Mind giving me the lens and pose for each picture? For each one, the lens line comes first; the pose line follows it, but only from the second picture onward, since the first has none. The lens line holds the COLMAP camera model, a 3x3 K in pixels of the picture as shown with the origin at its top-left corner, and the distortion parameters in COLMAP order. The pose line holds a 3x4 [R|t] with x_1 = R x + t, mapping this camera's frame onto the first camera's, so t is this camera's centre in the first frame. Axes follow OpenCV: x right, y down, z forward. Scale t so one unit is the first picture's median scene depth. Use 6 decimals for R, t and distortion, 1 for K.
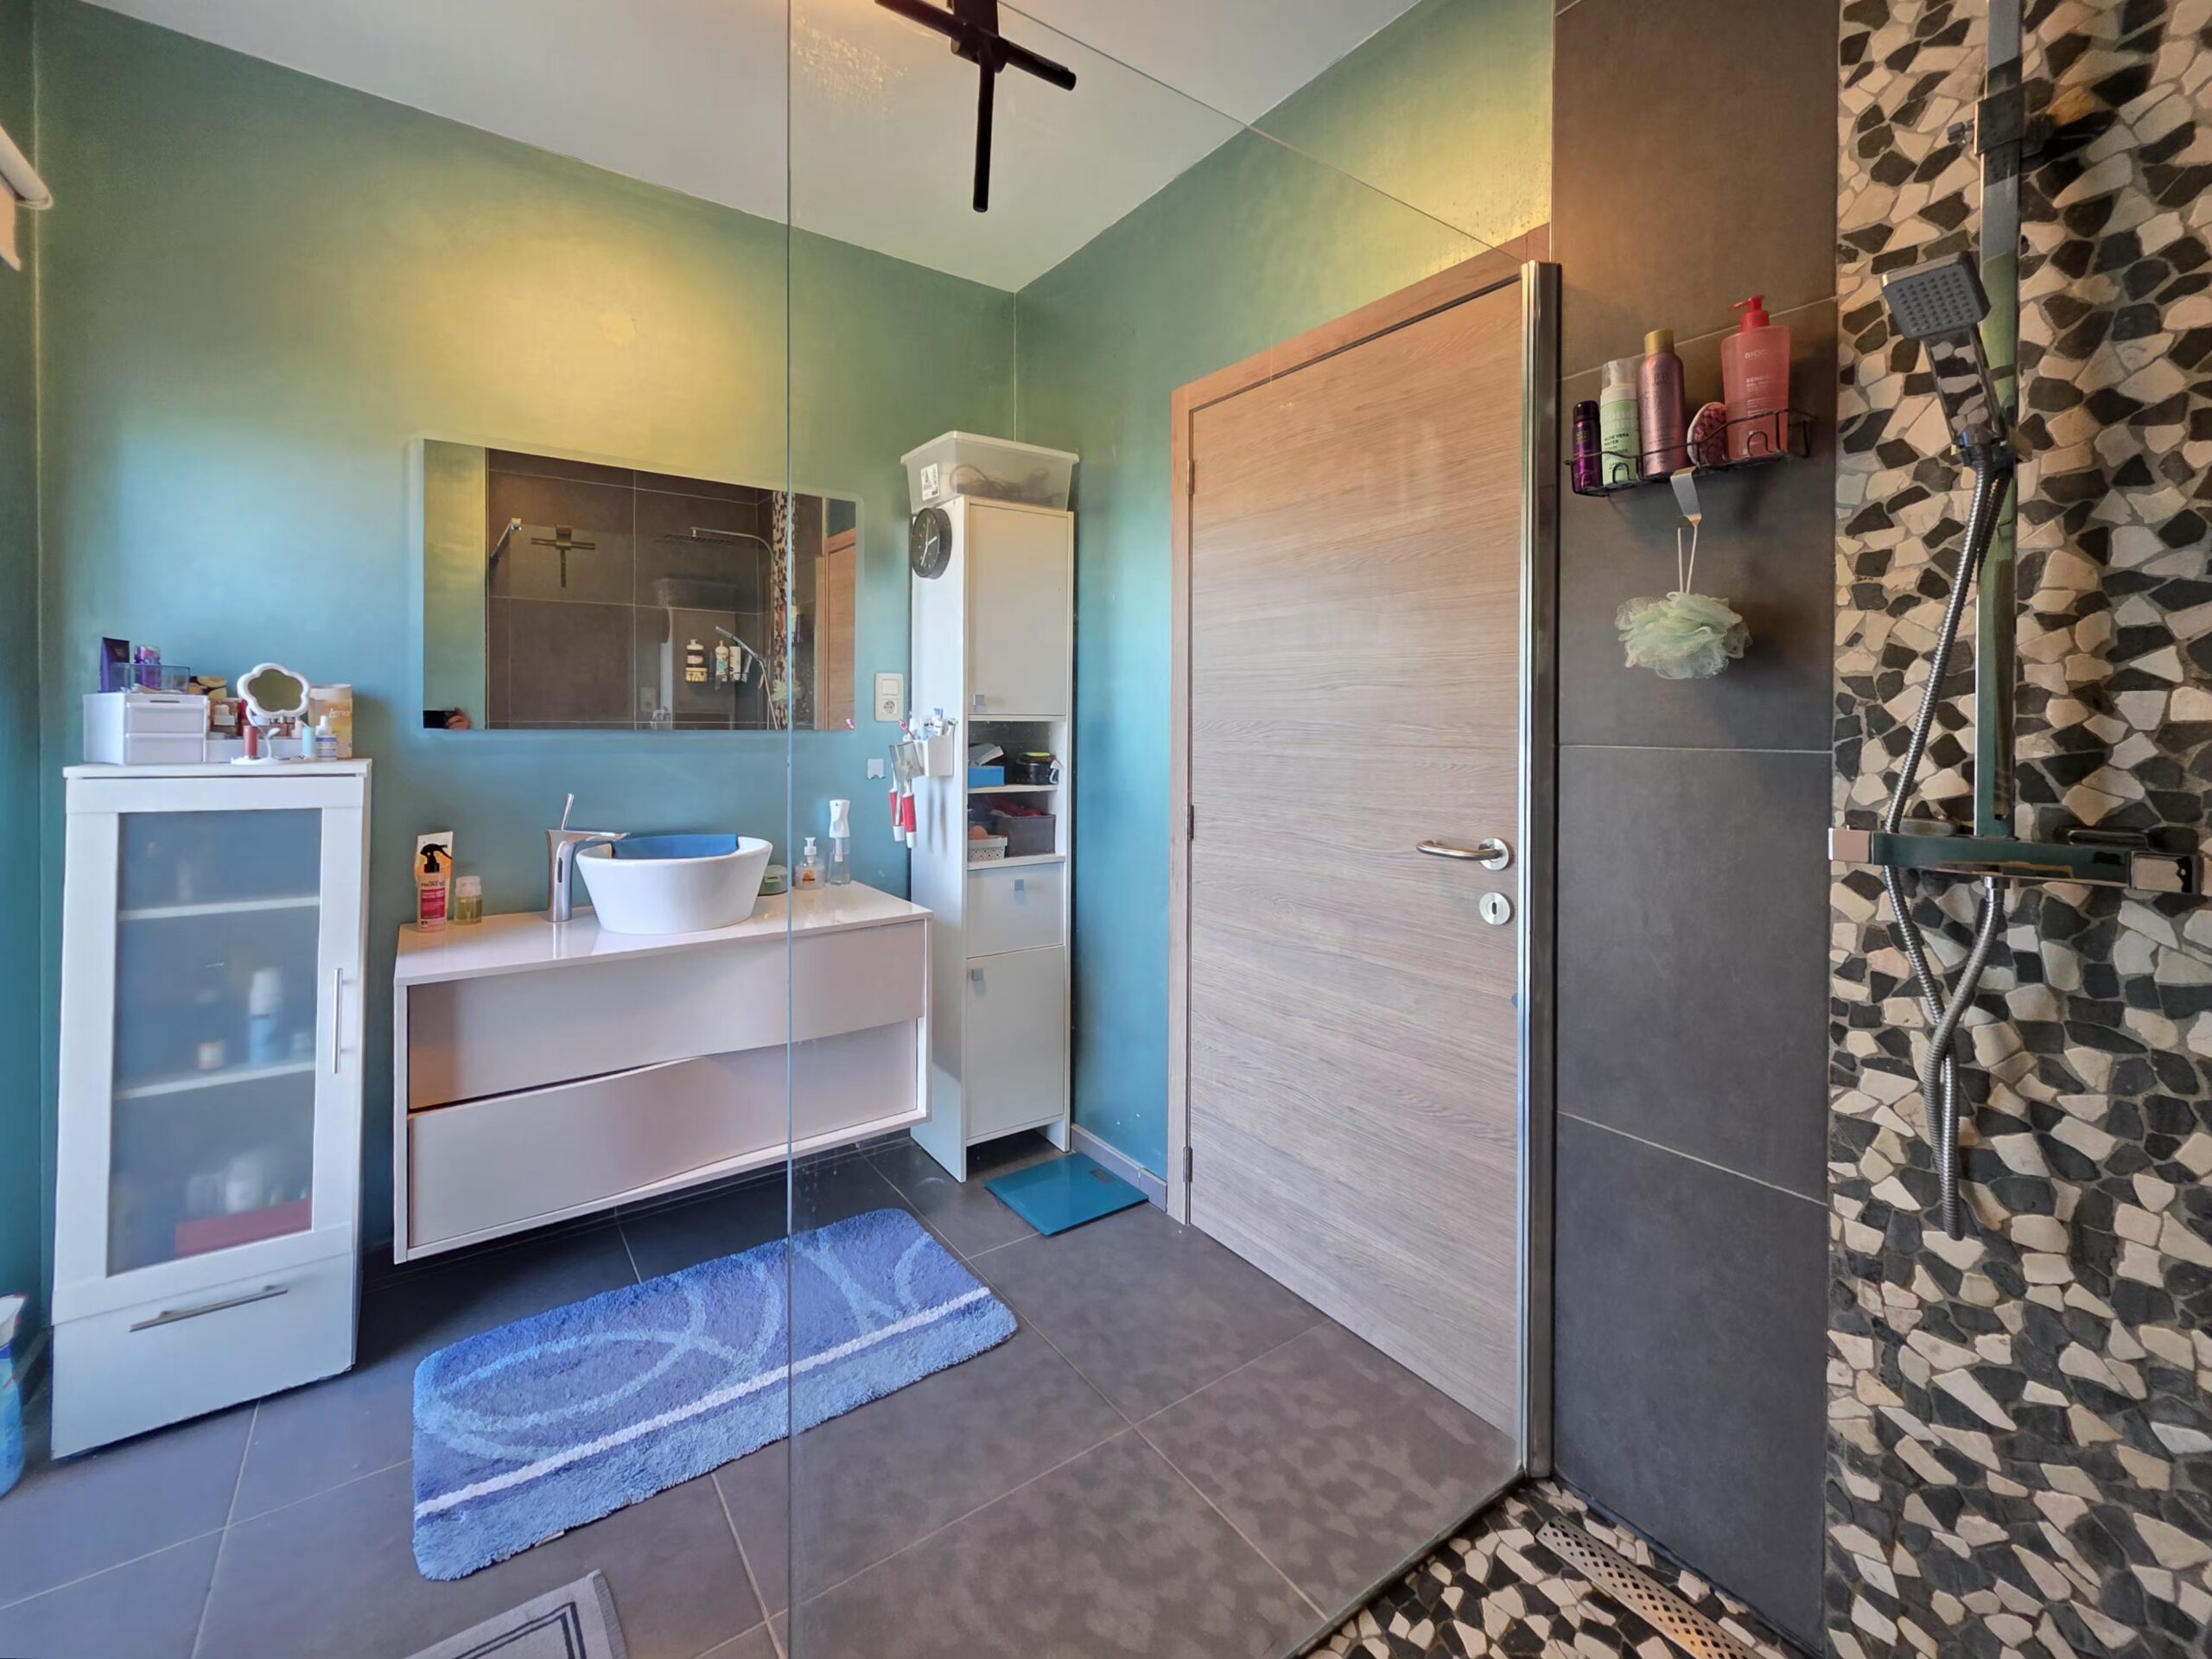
lens RADIAL K [[935.2, 0, 1106.0], [0, 935.2, 829.5], [0, 0, 1]] dist [-0.000115, -0.000017]
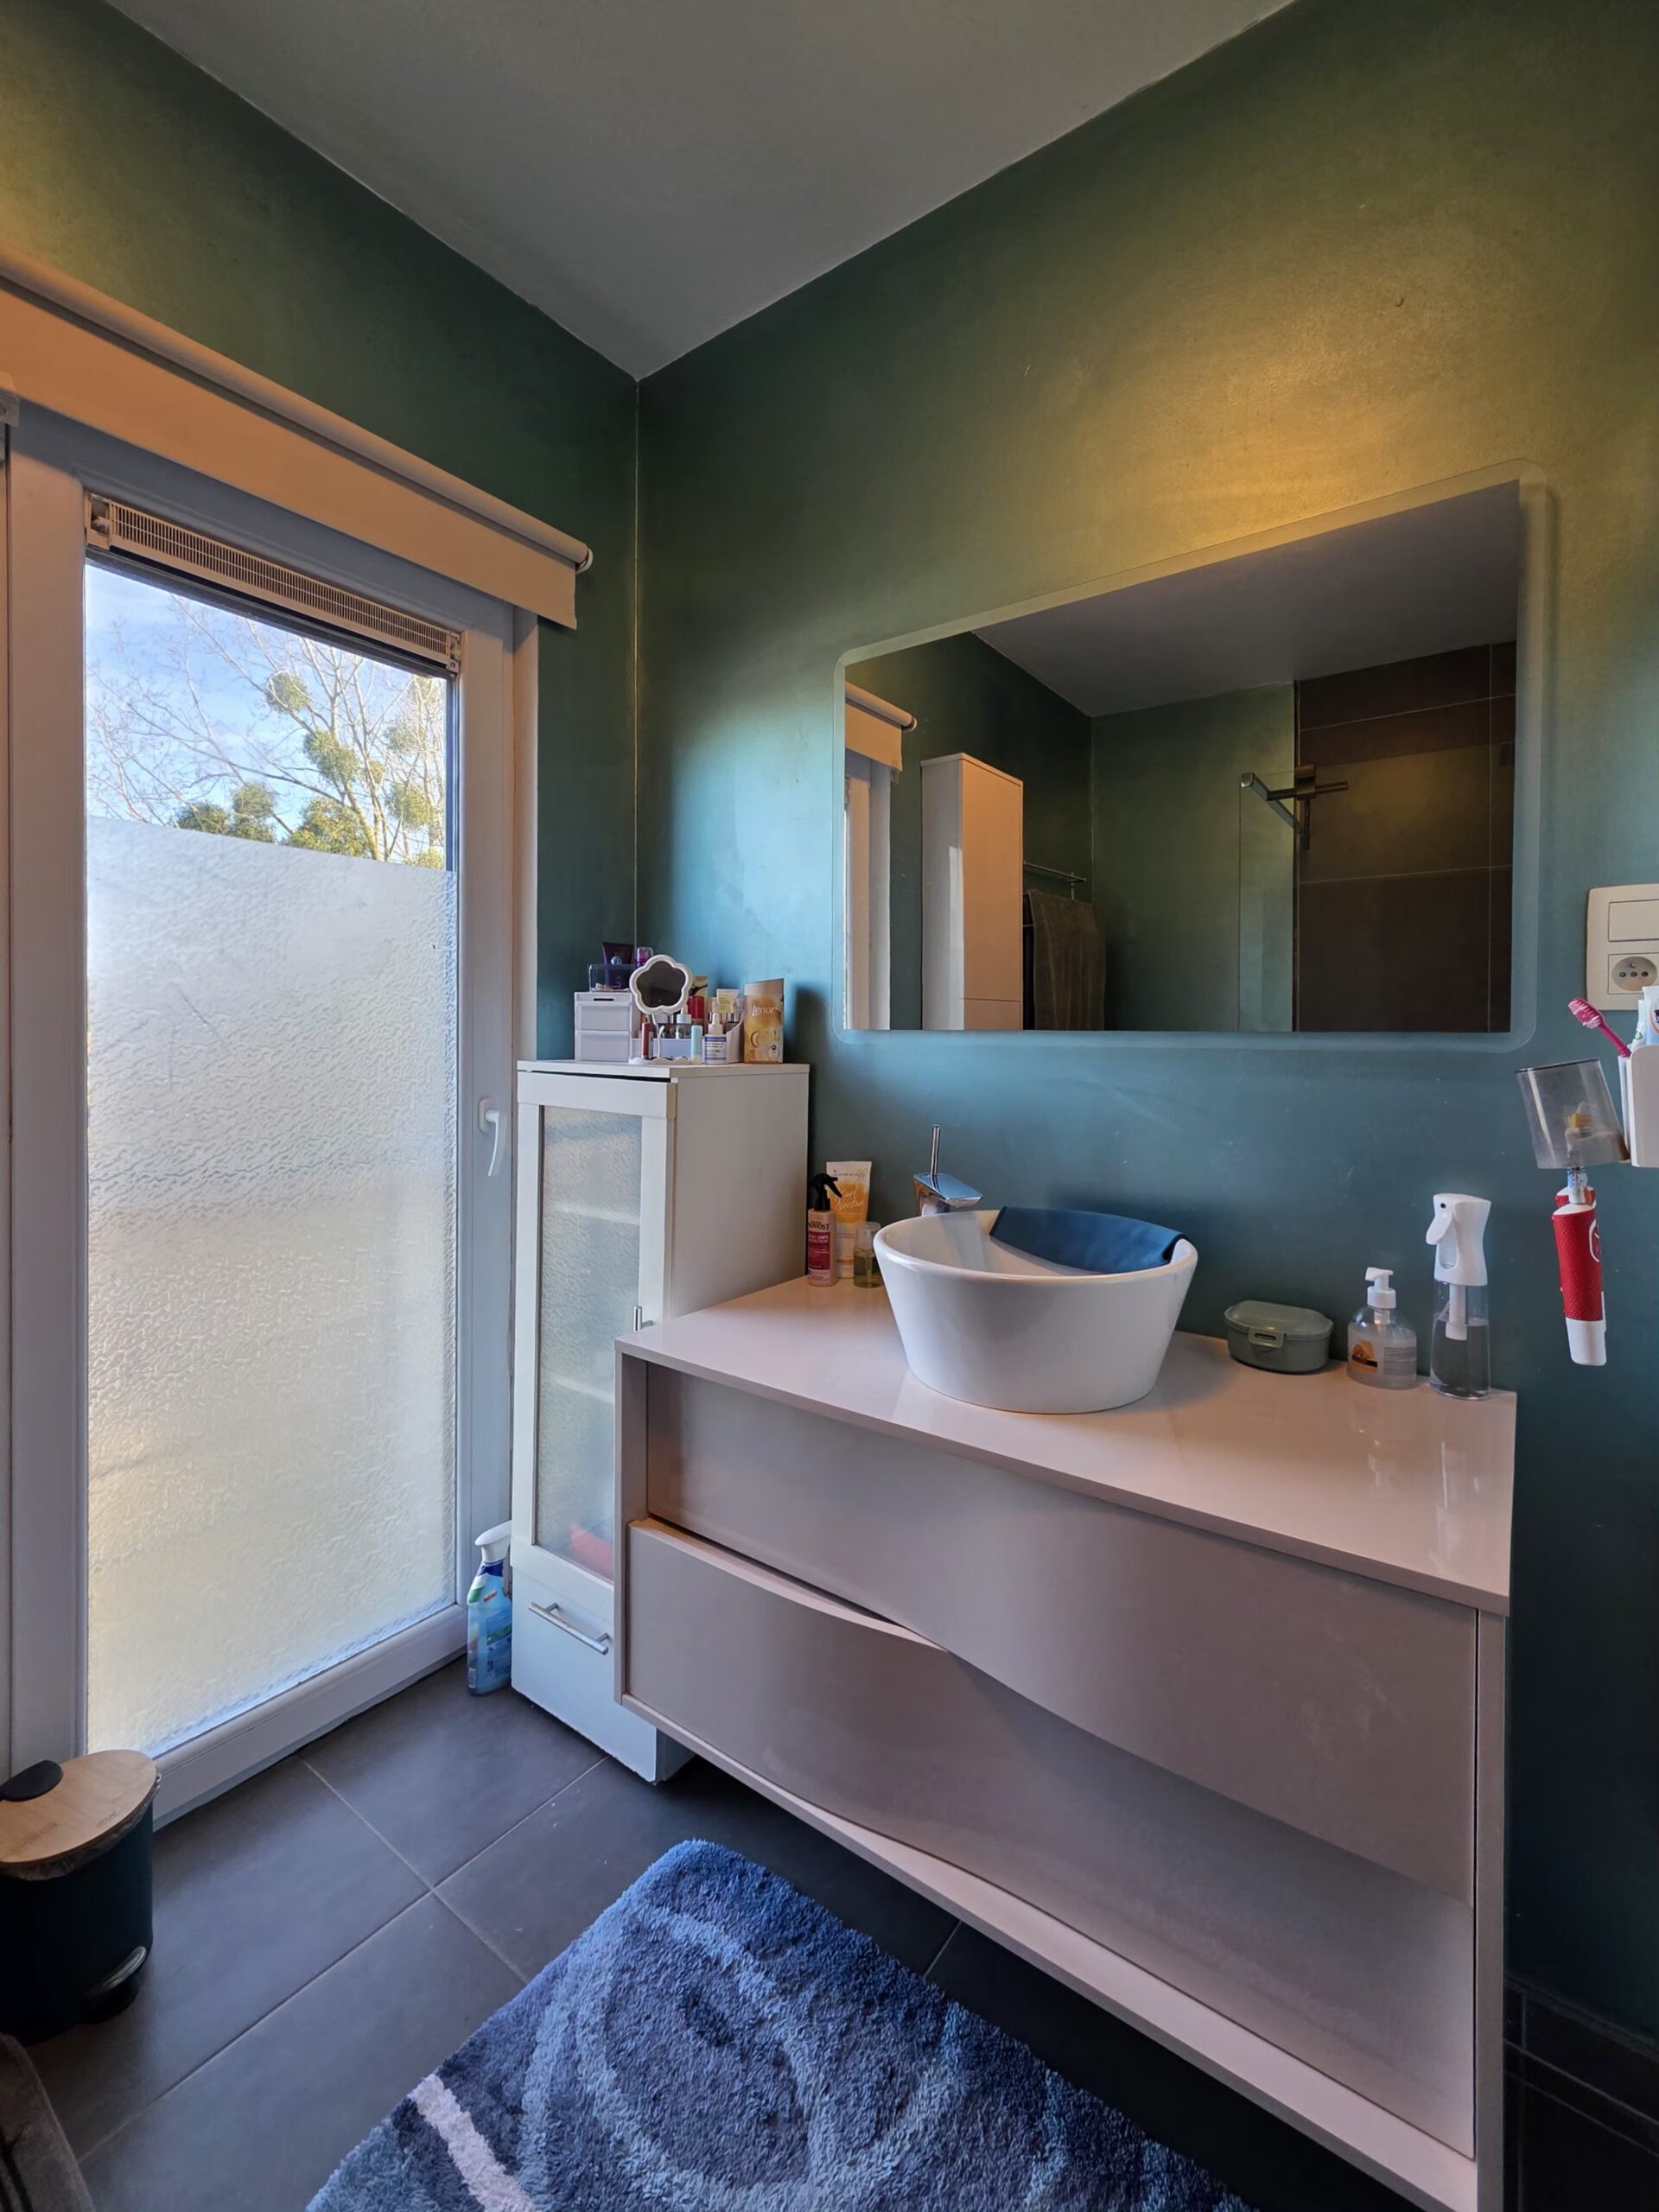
lens RADIAL K [[969.9, 0, 829.3], [0, 969.9, 1052.0], [0, 0, 1]] dist [-0.000692, -0.000201]
pose [[0.311917, 0.010189, -0.950055, 0.057364], [-0.114161, 0.993100, -0.026830, -0.067499], [0.943226, 0.116828, 0.310927, 0.757971]]
